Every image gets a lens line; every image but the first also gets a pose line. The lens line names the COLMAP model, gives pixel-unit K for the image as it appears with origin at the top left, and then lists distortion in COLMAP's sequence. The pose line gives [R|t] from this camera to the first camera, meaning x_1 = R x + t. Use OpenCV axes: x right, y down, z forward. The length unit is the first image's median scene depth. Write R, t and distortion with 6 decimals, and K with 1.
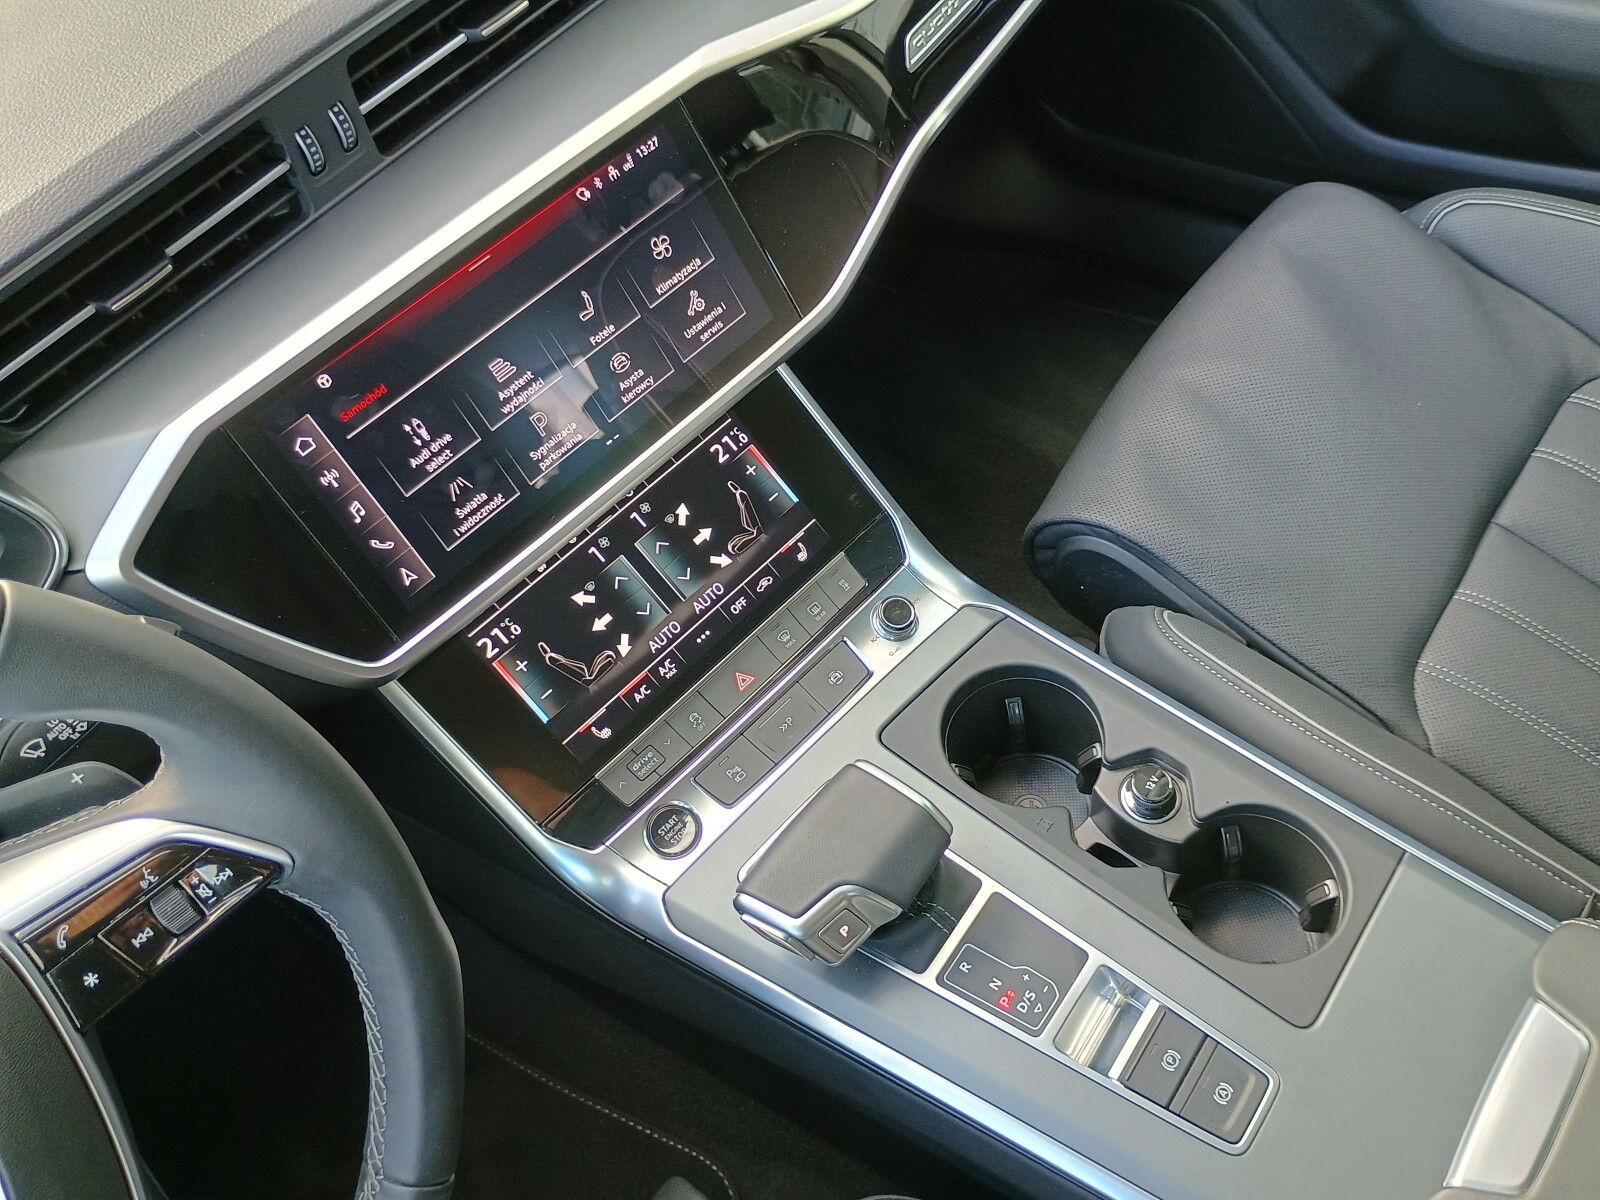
lens RADIAL K [[1384.8, 0, 799.1], [0, 1384.8, 581.6], [0, 0, 1]] dist [0.045344, -0.052324]
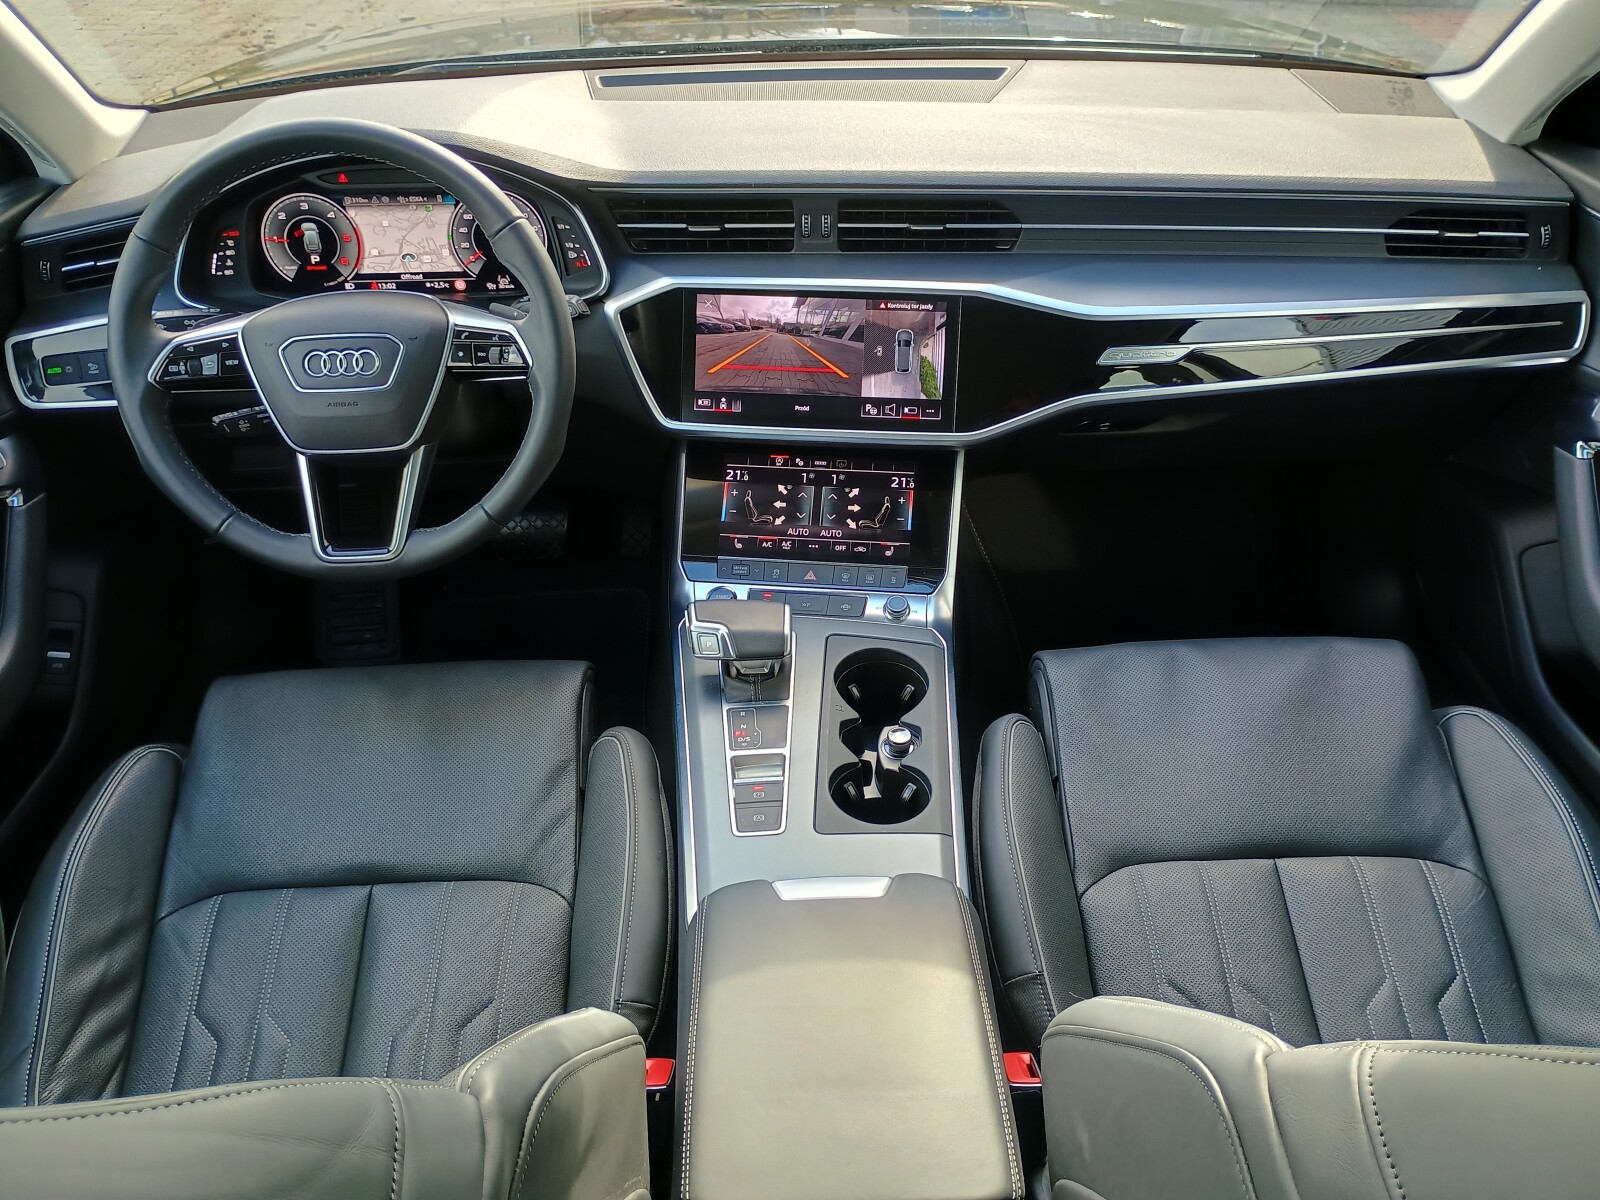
lens RADIAL K [[1384.8, 0, 810.4], [0, 1384.8, 595.5], [0, 0, 1]] dist [0.045344, -0.052324]
pose [[0.609640, 0.568213, -0.552697, 0.978197], [-0.679871, 0.733321, 0.003992, 0.083825], [0.407572, 0.373329, 0.833373, -0.488461]]
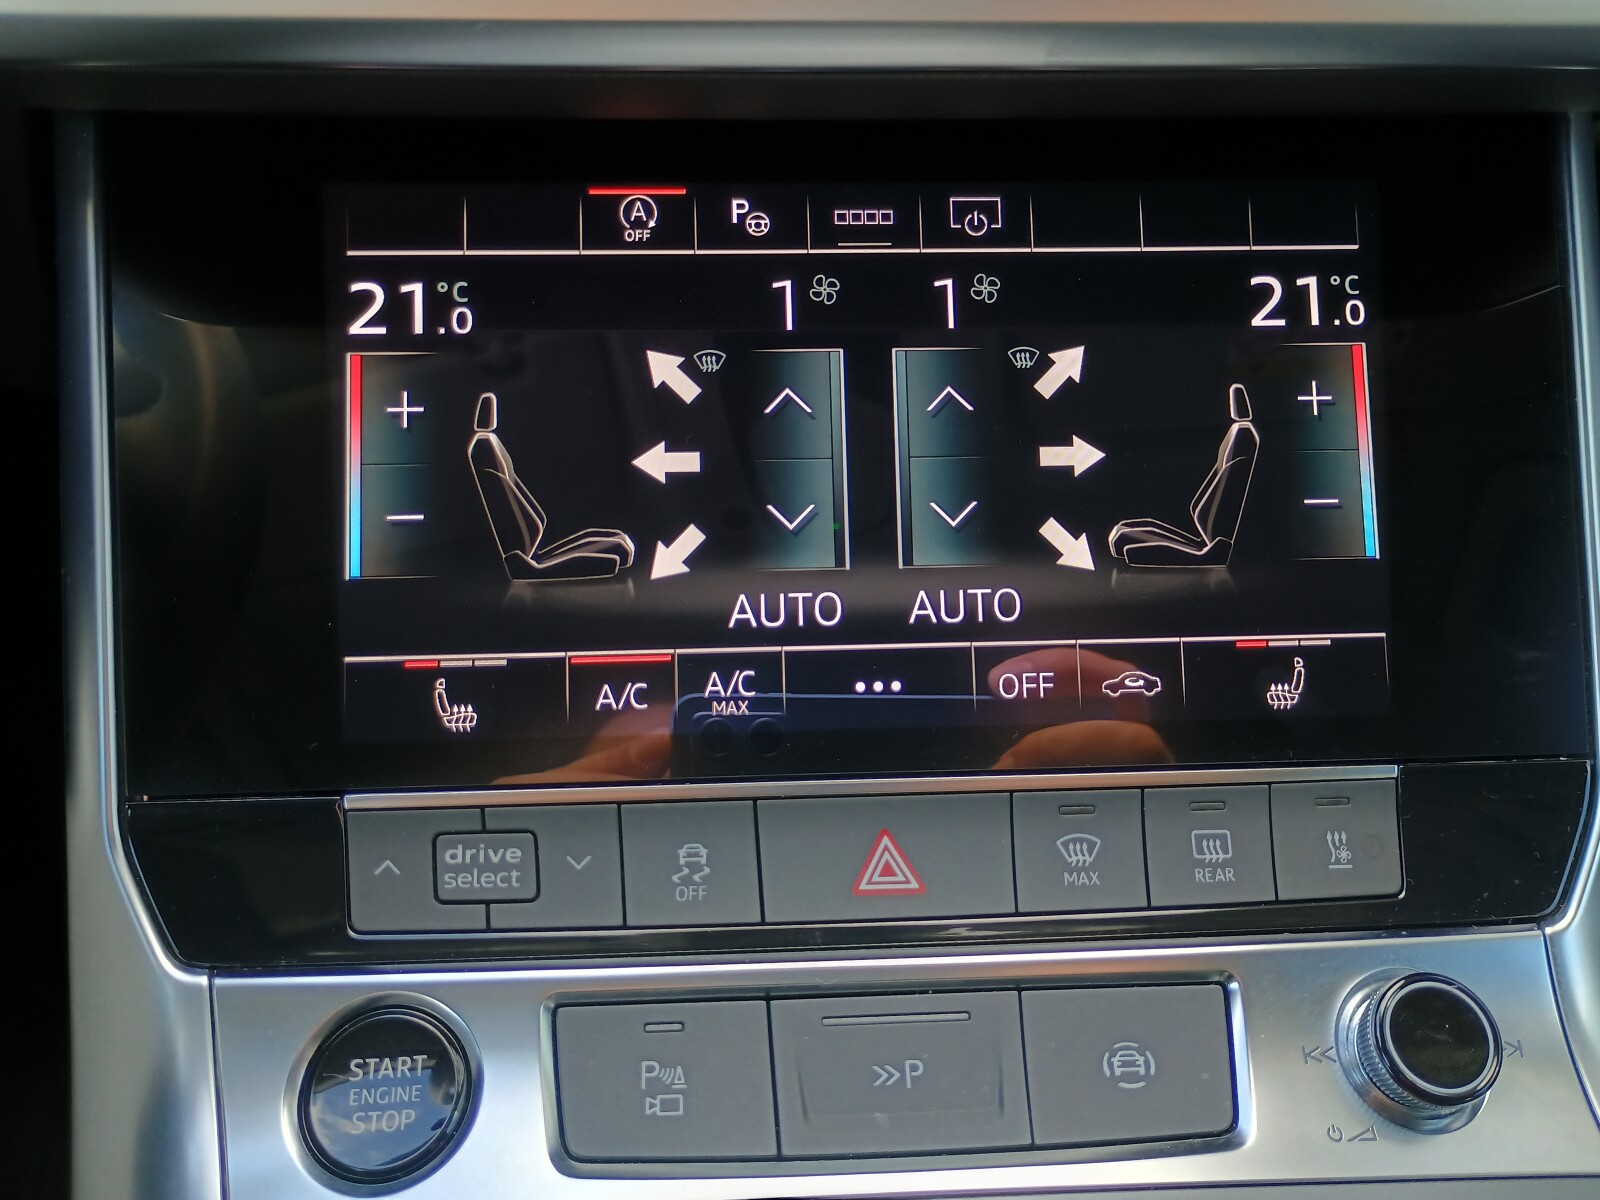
lens RADIAL K [[1384.8, 0, 833.3], [0, 1384.8, 580.2], [0, 0, 1]] dist [0.045344, -0.052324]
pose [[0.735696, 0.591032, -0.330807, 0.017693], [-0.621294, 0.783374, 0.017883, 0.020955], [0.269715, 0.192372, 0.943529, 0.691819]]
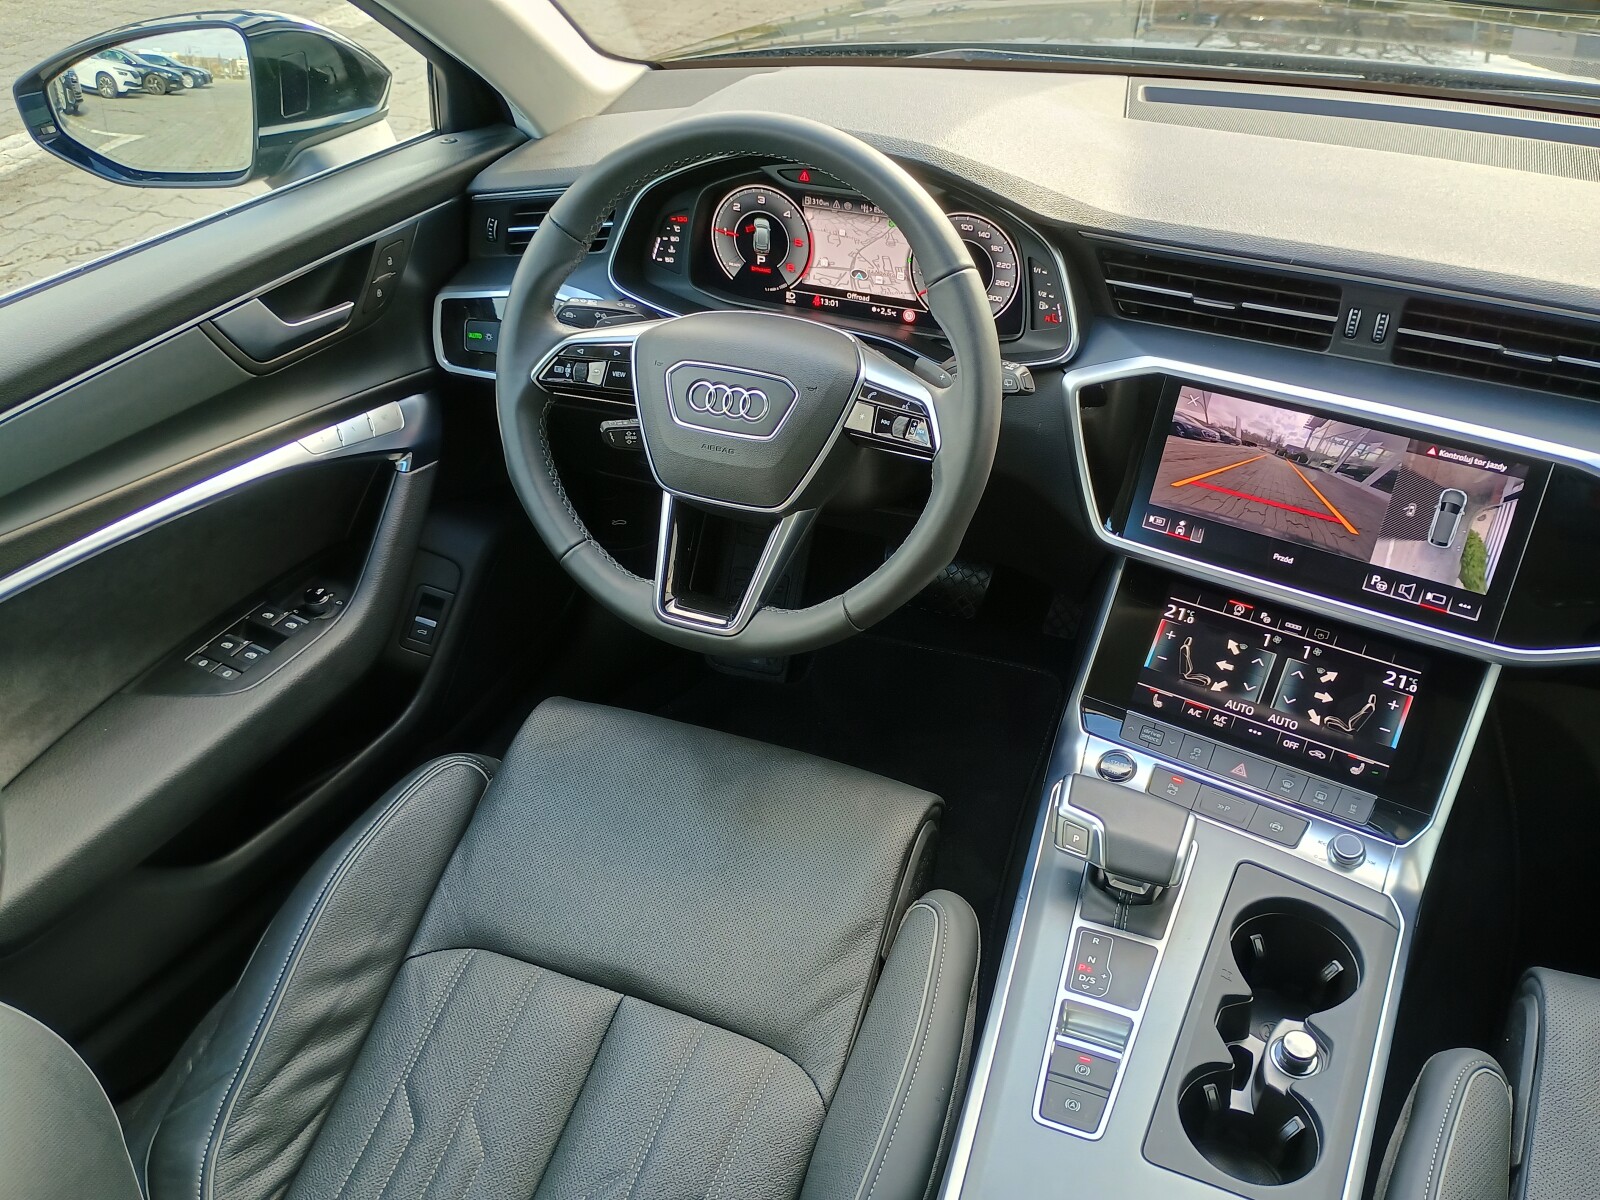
lens RADIAL K [[1384.8, 0, 808.7], [0, 1384.8, 584.2], [0, 0, 1]] dist [0.045344, -0.052324]
pose [[0.238588, 0.683548, -0.689811, 0.692508], [-0.792614, 0.547485, 0.268369, -0.061464], [0.561104, 0.482724, 0.672413, -0.257376]]
